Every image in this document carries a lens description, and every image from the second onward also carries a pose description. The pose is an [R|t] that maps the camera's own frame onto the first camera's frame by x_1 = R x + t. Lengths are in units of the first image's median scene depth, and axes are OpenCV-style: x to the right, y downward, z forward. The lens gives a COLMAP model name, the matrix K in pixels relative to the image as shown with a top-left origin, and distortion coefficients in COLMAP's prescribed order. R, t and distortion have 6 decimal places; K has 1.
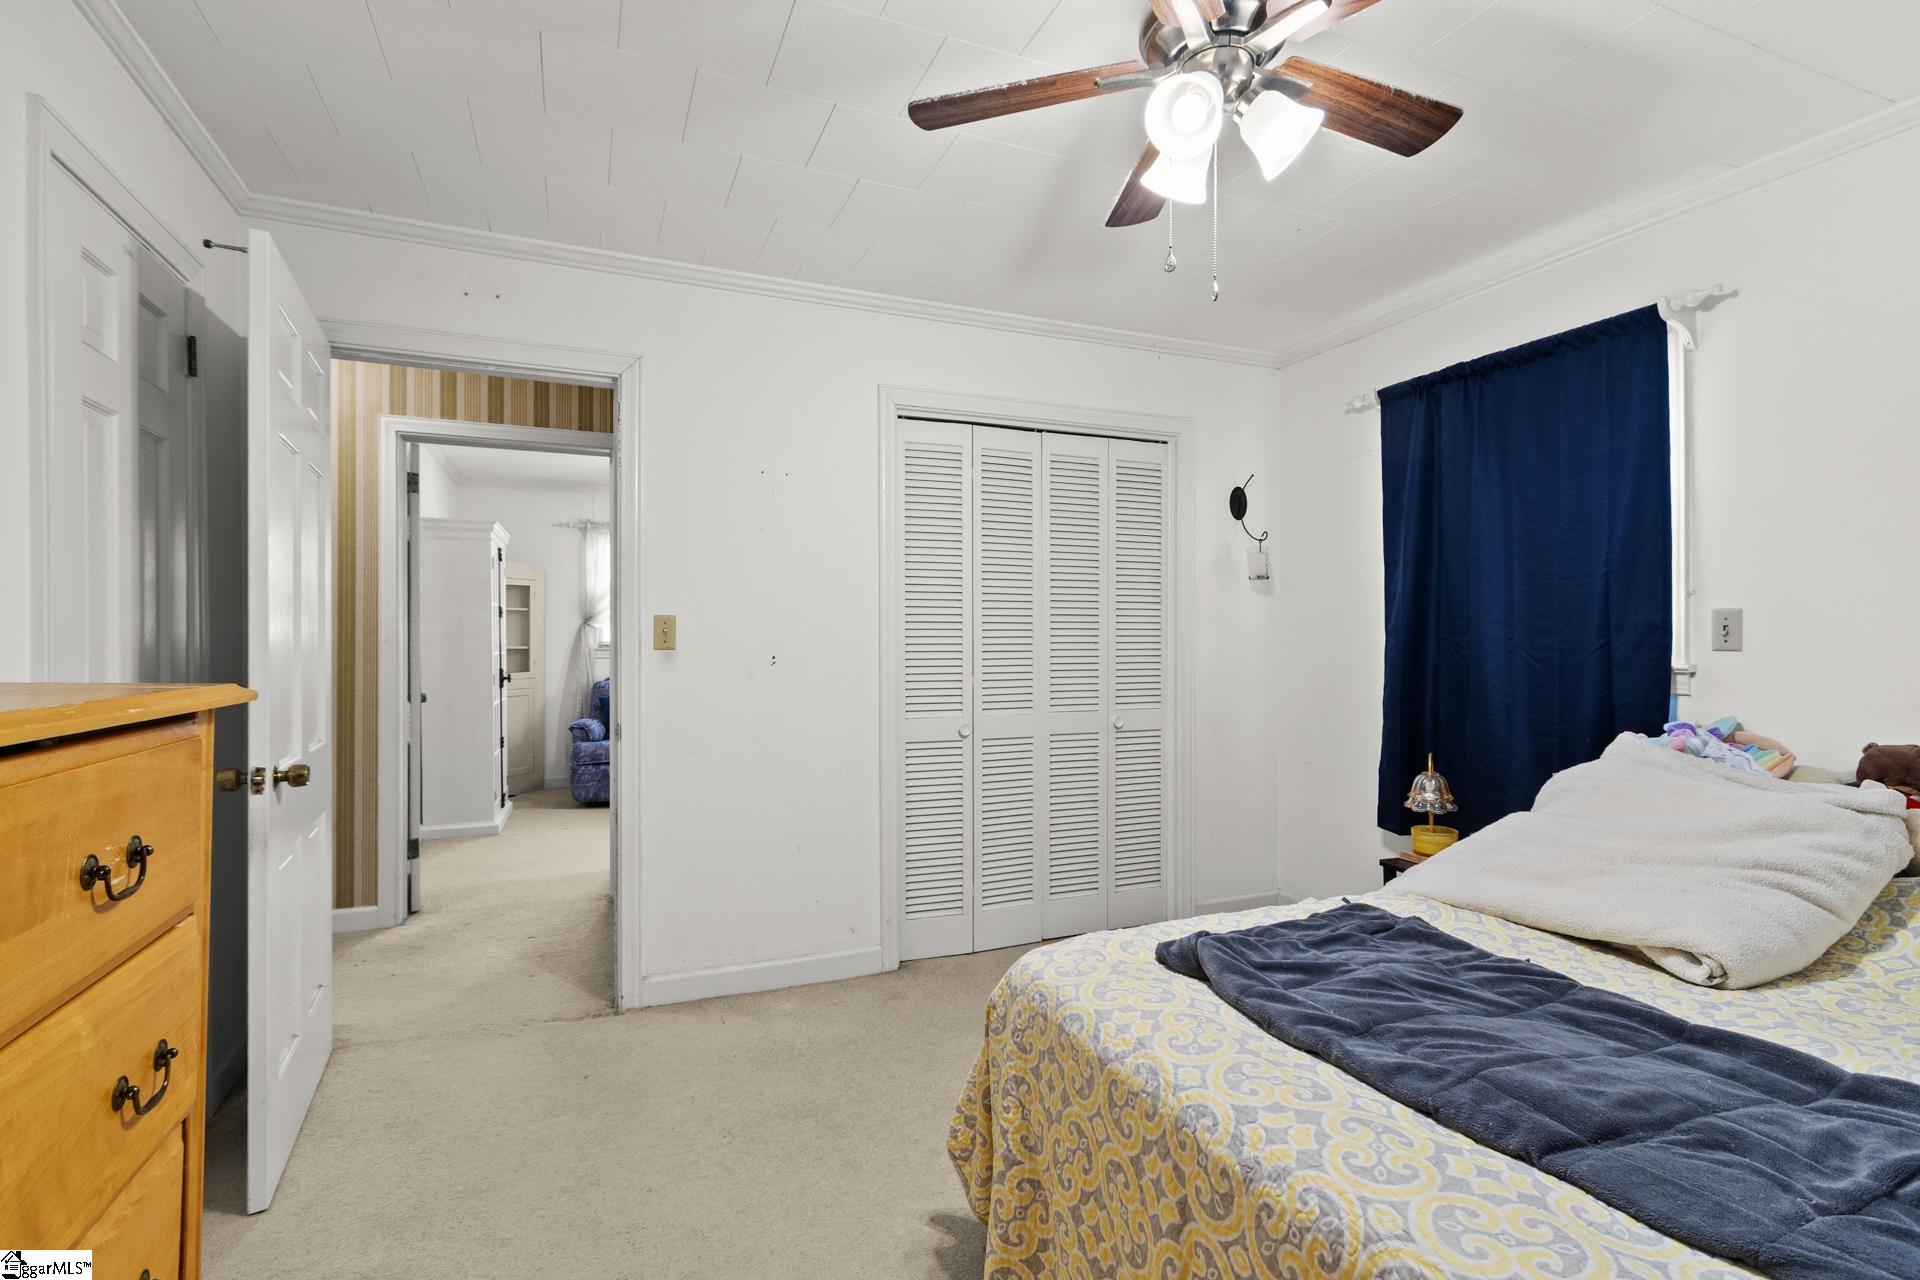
lens RADIAL K [[901.3, 0, 957.0], [0, 901.3, 648.6], [0, 0, 1]] dist [0.000484, -0.000294]
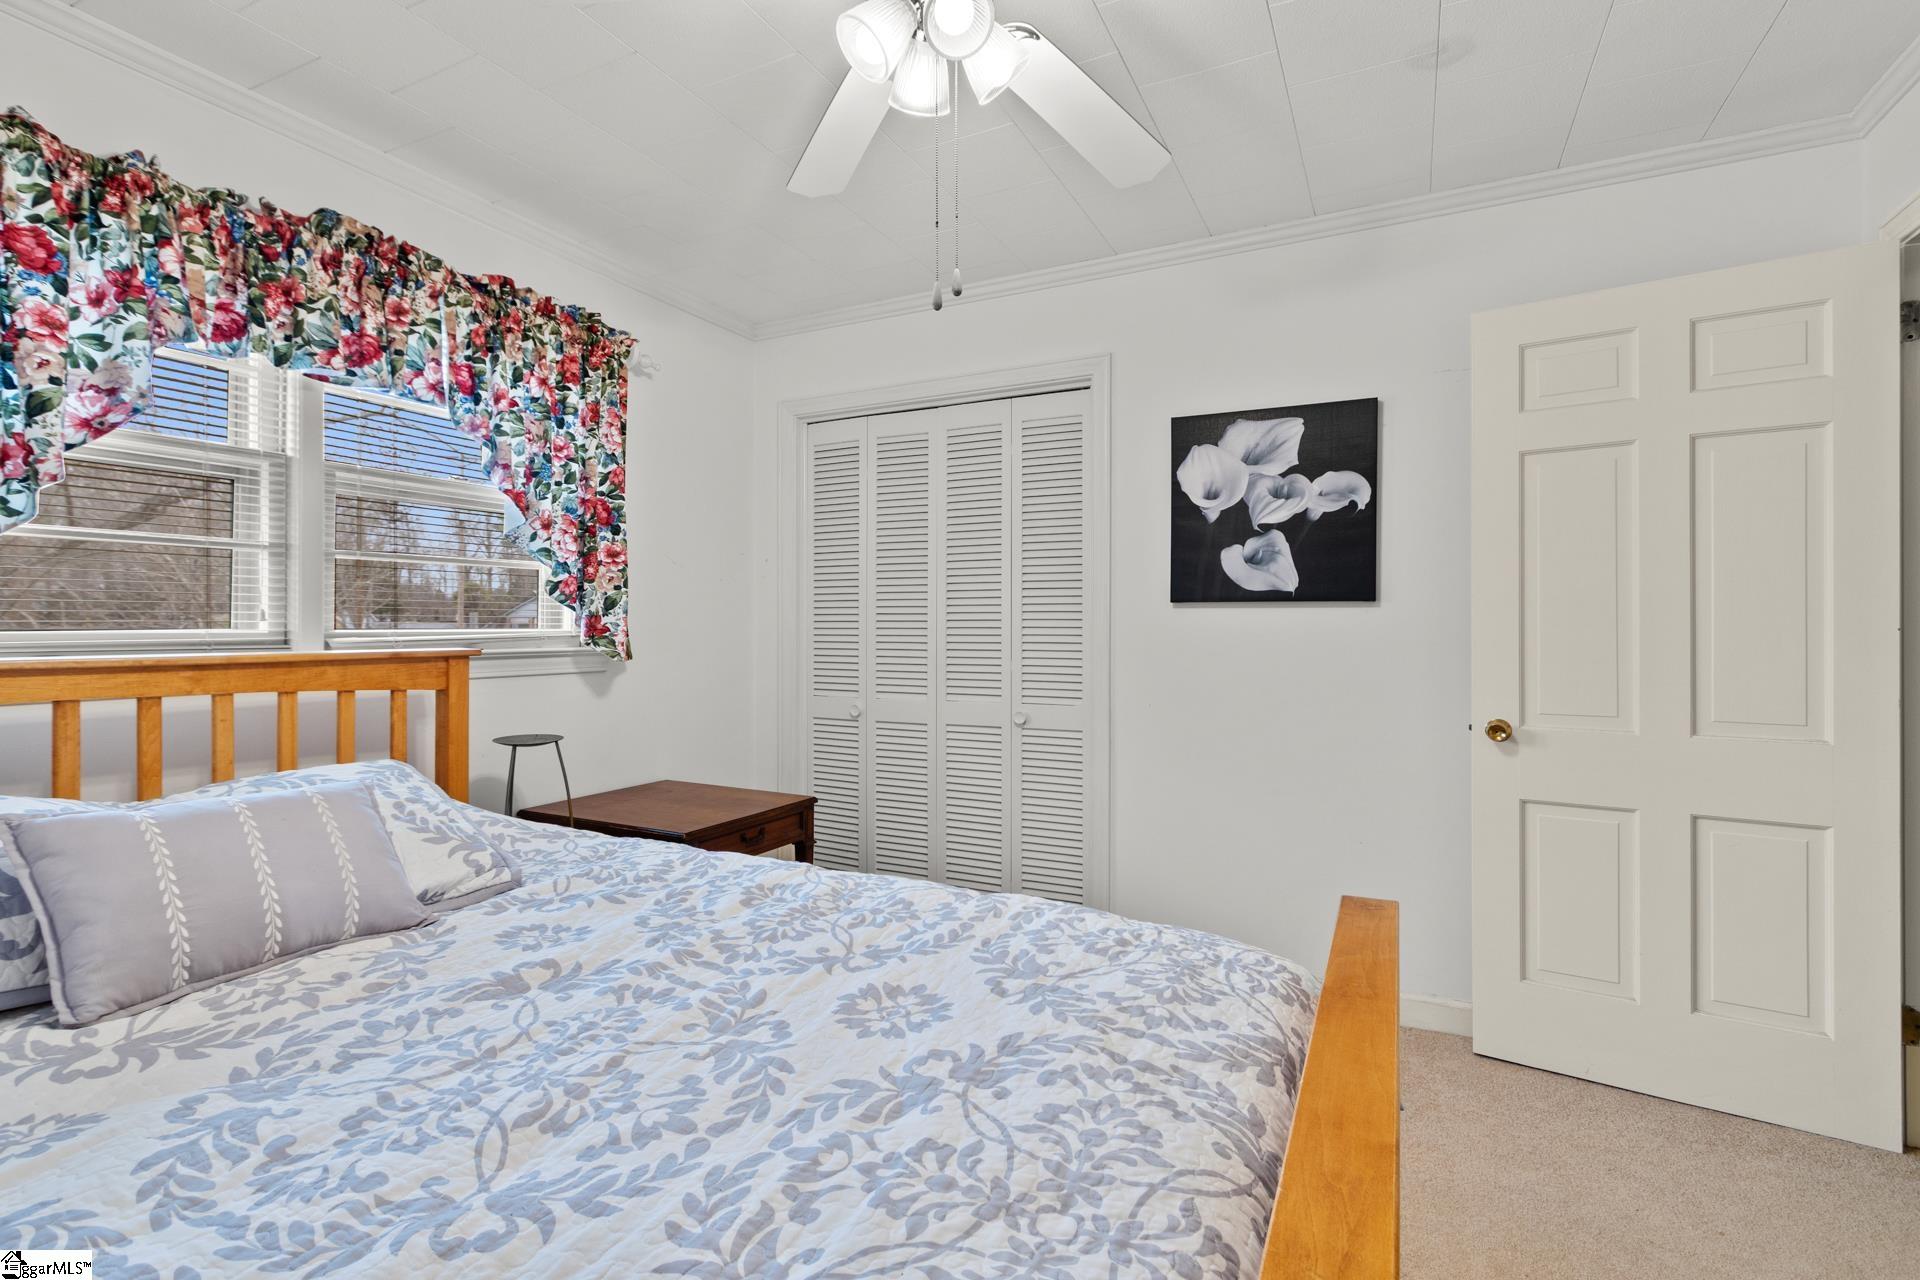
lens RADIAL K [[901.3, 0, 960.6], [0, 901.3, 636.1], [0, 0, 1]] dist [0.000484, -0.000294]
pose [[0.652880, 0.012149, -0.757364, 0.799186], [-0.003381, 0.999908, 0.013125, -0.009839], [0.757453, -0.006008, 0.652862, 0.371434]]
